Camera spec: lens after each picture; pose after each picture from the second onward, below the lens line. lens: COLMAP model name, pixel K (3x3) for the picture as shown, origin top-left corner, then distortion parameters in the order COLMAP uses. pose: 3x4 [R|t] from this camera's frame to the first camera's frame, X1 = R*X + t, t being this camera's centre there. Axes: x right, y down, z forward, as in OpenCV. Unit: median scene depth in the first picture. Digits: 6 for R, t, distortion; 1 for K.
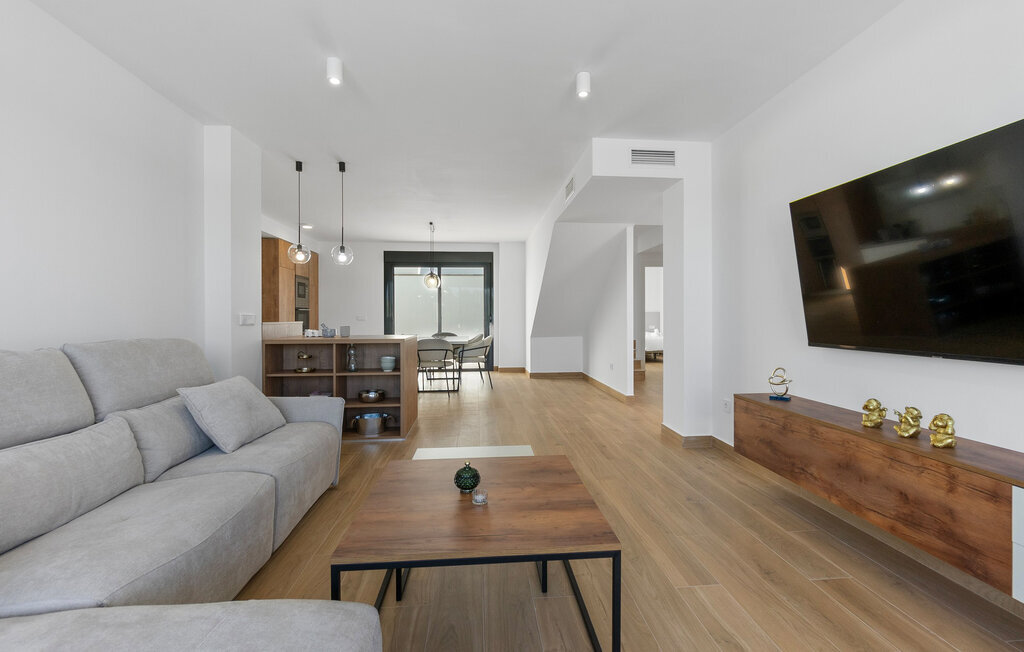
lens RADIAL K [[438.8, 0, 513.6], [0, 438.8, 320.6], [0, 0, 1]] dist [-0.004337, 0.000736]
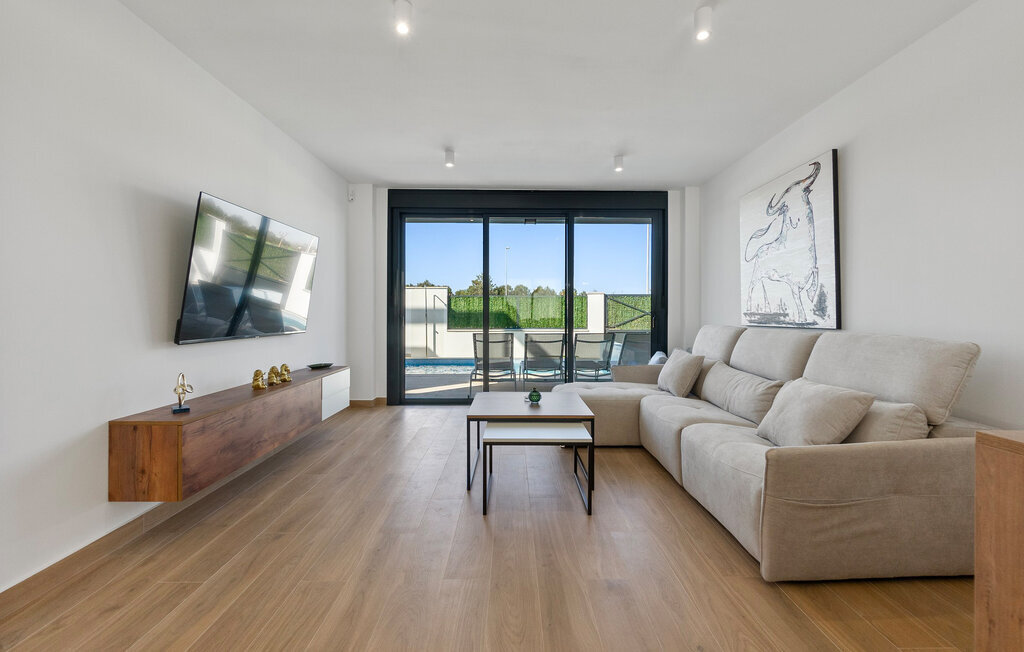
lens RADIAL K [[438.8, 0, 513.7], [0, 438.8, 318.6], [0, 0, 1]] dist [-0.004337, 0.000736]
pose [[-0.997452, 0.000960, 0.071328, -0.098005], [0.002318, 0.999817, 0.018968, -0.013722], [-0.071297, 0.019085, -0.997273, 1.841542]]
